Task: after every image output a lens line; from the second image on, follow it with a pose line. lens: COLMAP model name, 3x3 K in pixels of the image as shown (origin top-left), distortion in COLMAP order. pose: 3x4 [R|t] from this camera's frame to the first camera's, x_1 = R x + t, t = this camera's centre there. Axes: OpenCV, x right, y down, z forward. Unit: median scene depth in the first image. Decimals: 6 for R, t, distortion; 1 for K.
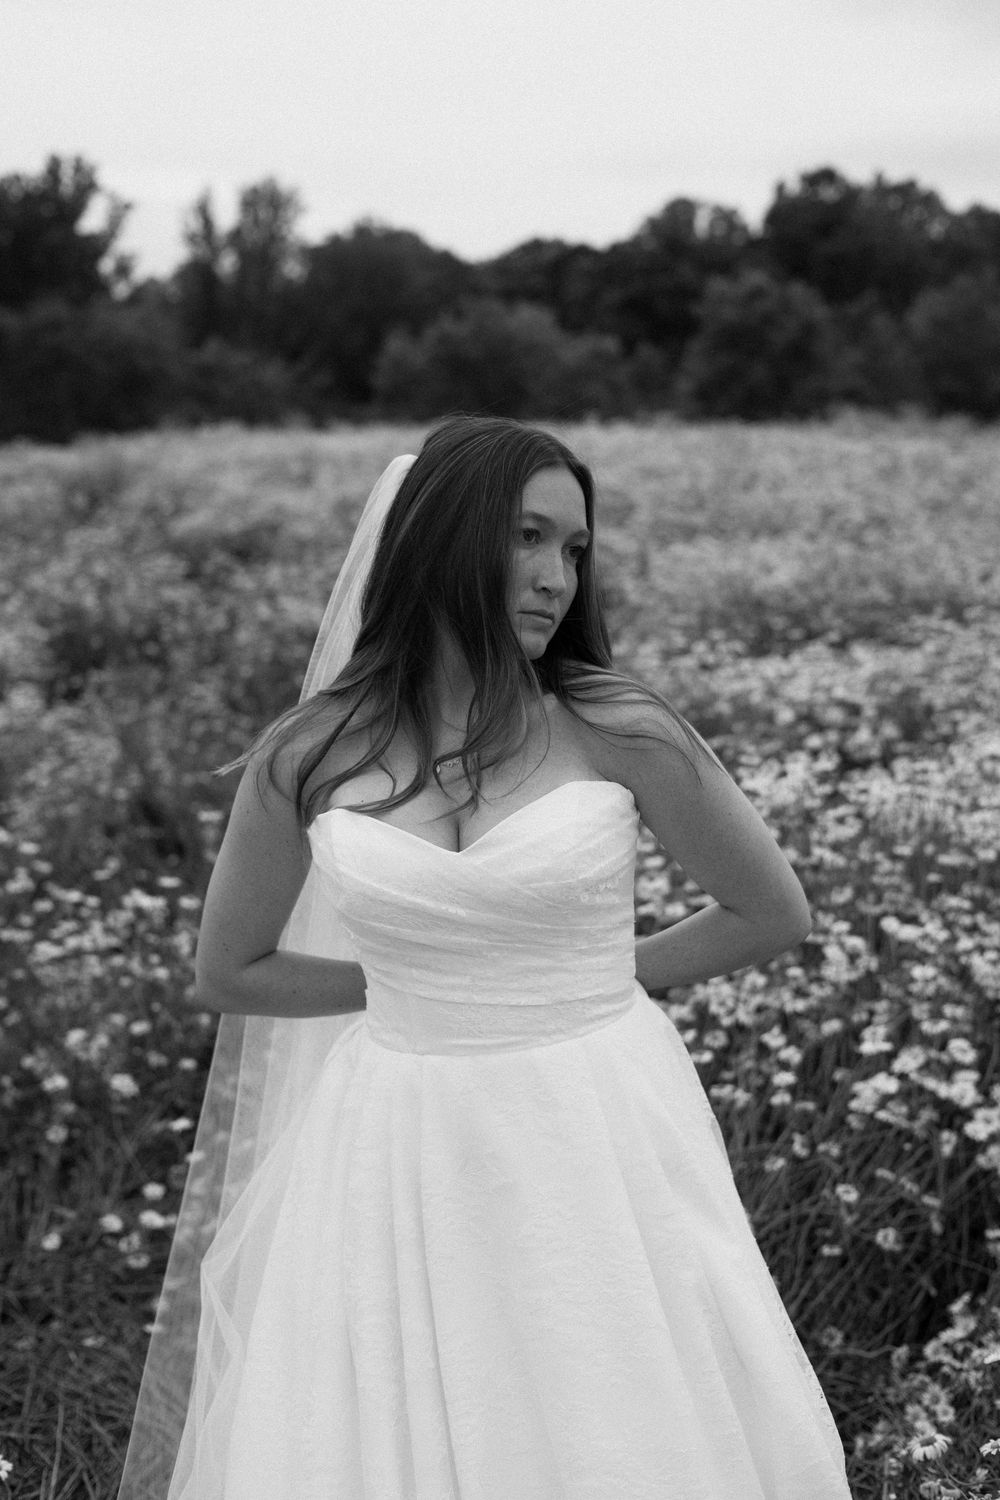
lens RADIAL K [[2100.6, 0, 500.0], [0, 2100.6, 750.0], [0, 0, 1]] dist [0.000903, 0.067511]
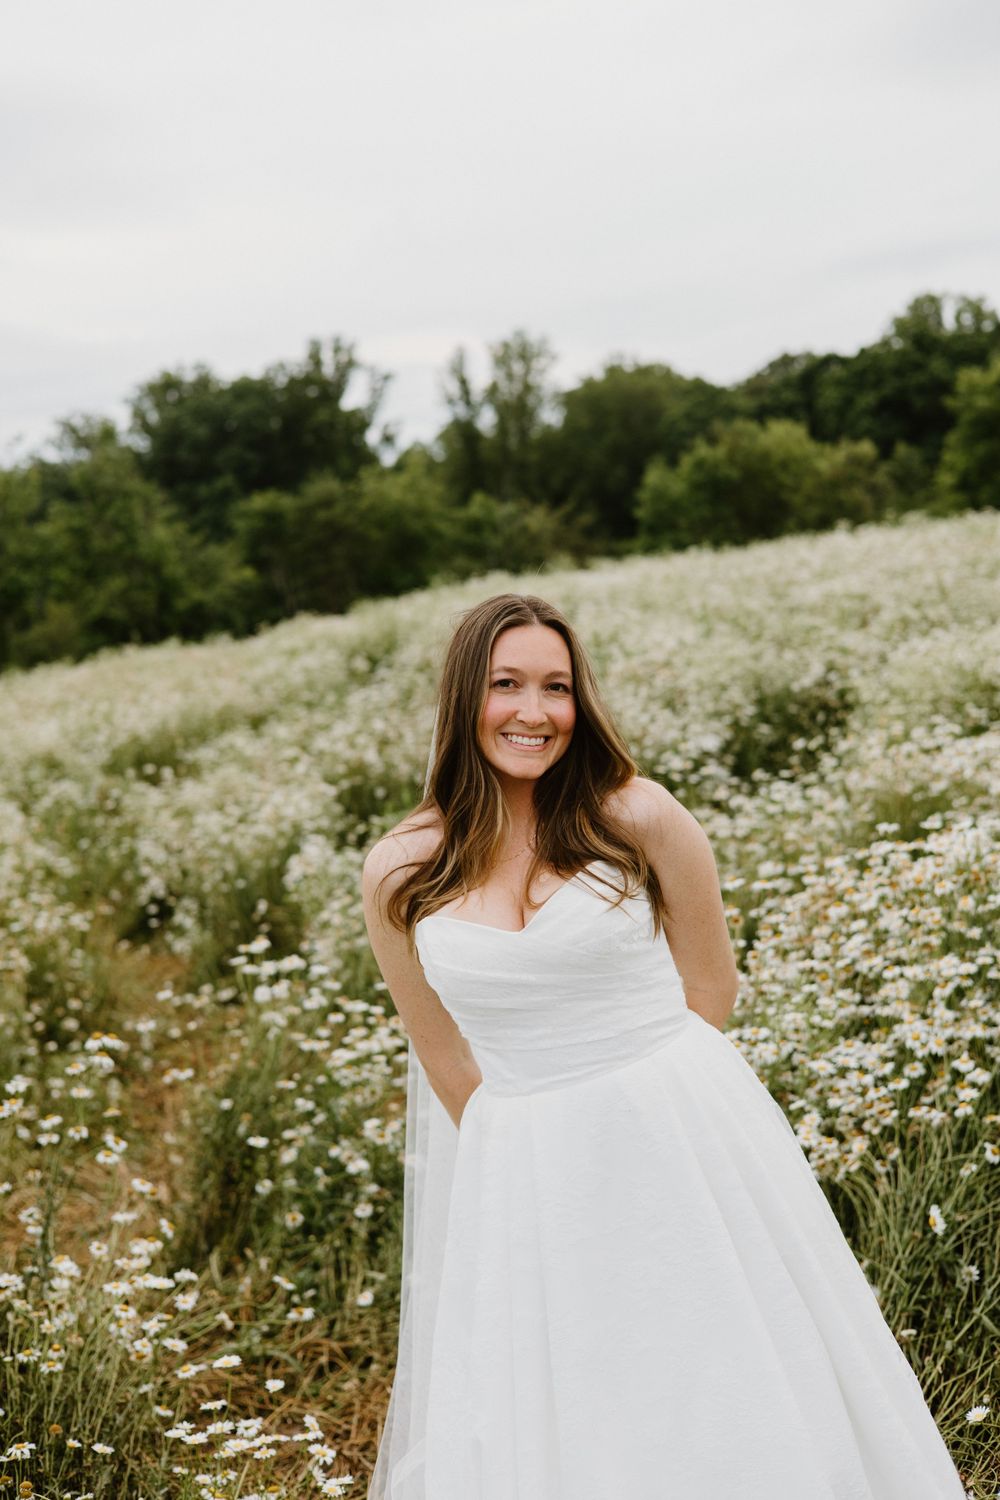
lens RADIAL K [[2100.6, 0, 500.0], [0, 2100.6, 750.0], [0, 0, 1]] dist [0.000903, 0.067511]
pose [[0.983796, -0.111920, -0.140069, 0.033693], [0.103086, 0.992288, -0.068837, 0.011640], [0.146693, 0.053283, 0.987746, -0.091762]]
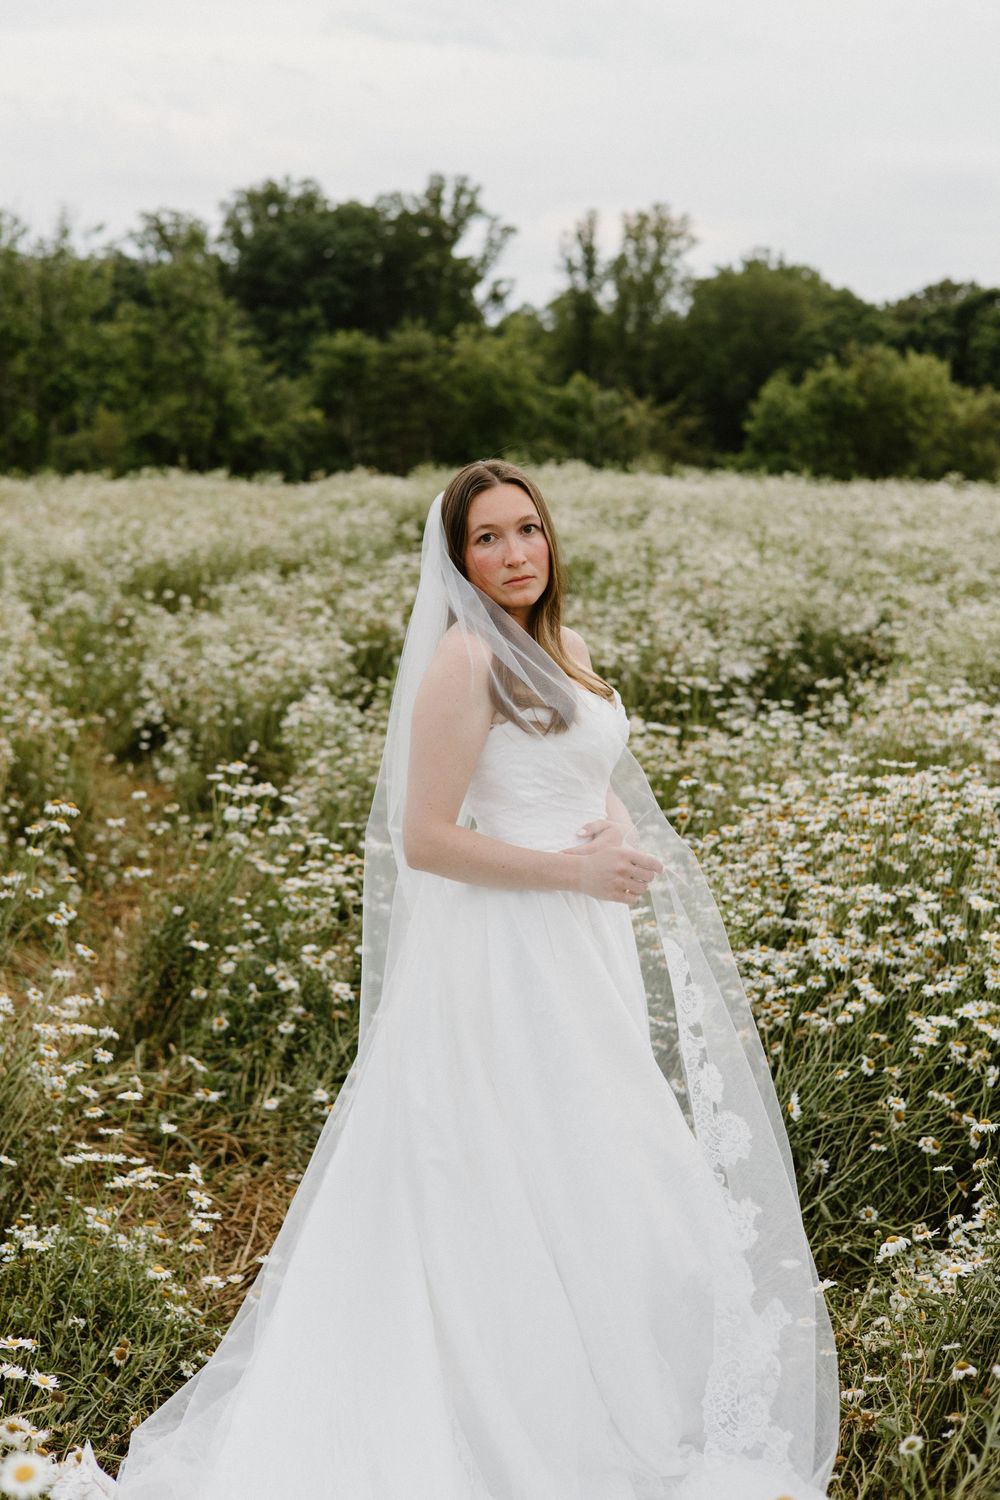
lens RADIAL K [[2334.4, 0, 444.9], [0, 2334.4, 669.7], [0, 0, 1]] dist [-0.007693, 0.025299]
pose [[0.979722, 0.069461, -0.187935, 0.073658], [-0.082156, 0.994774, -0.060617, 0.032542], [0.182742, 0.074828, 0.980309, -0.199664]]
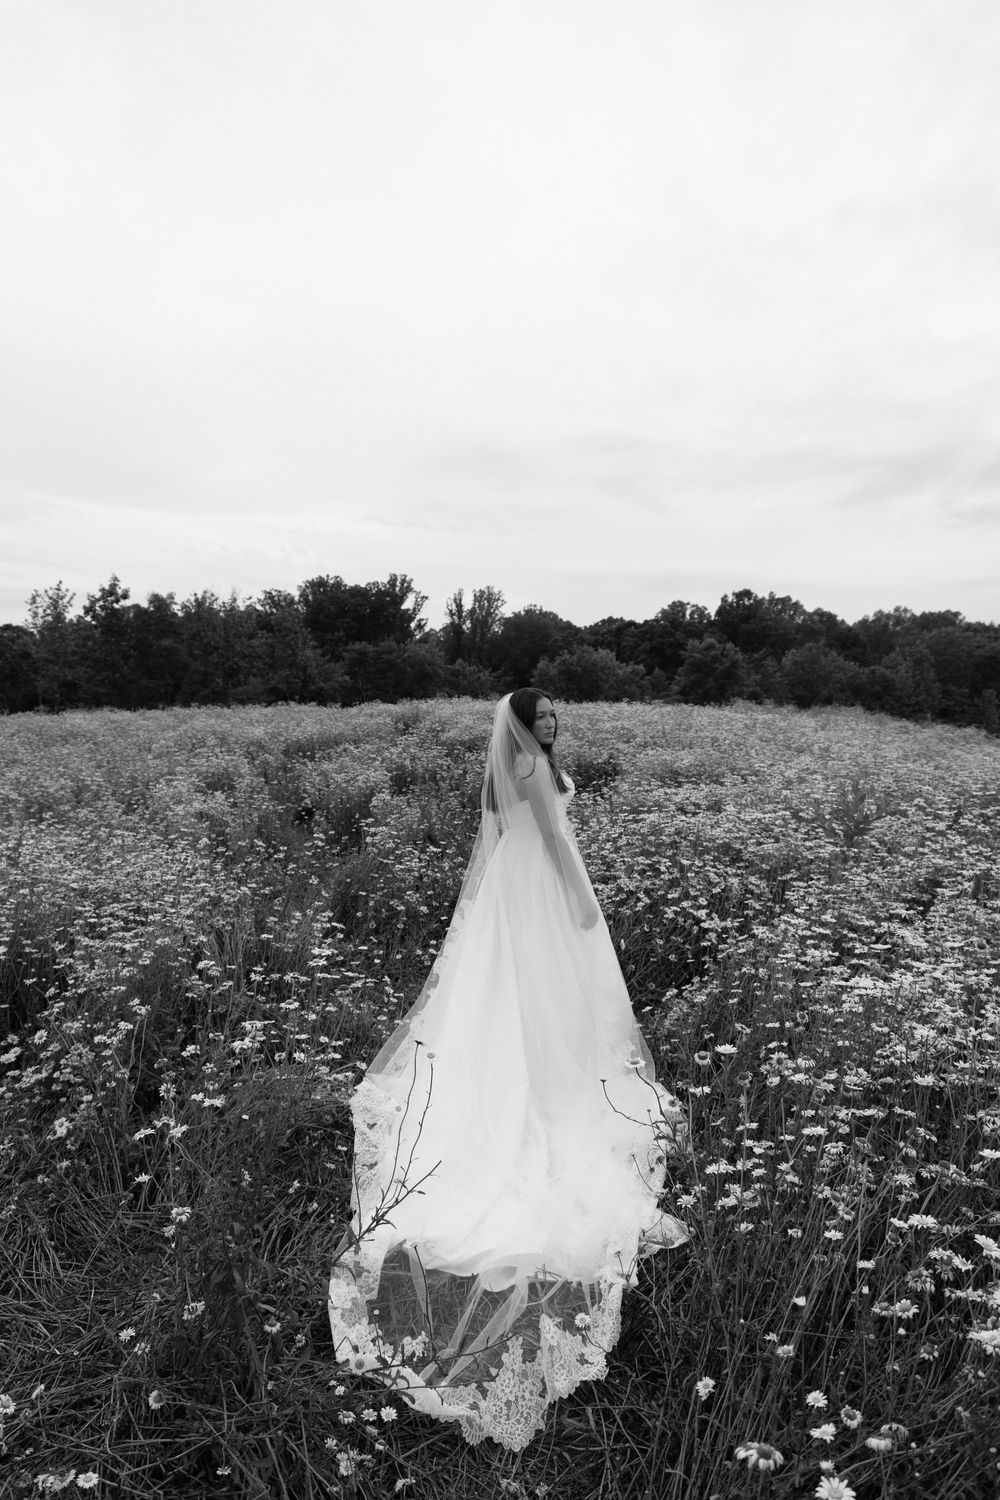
lens RADIAL K [[1013.2, 0, 500.0], [0, 1013.2, 750.0], [0, 0, 1]] dist [0.005446, 0.000298]
pose [[0.995216, 0.041388, -0.088504, 0.026584], [-0.050563, 0.993283, -0.104075, 0.050010], [0.083602, 0.108053, 0.990624, -0.262201]]
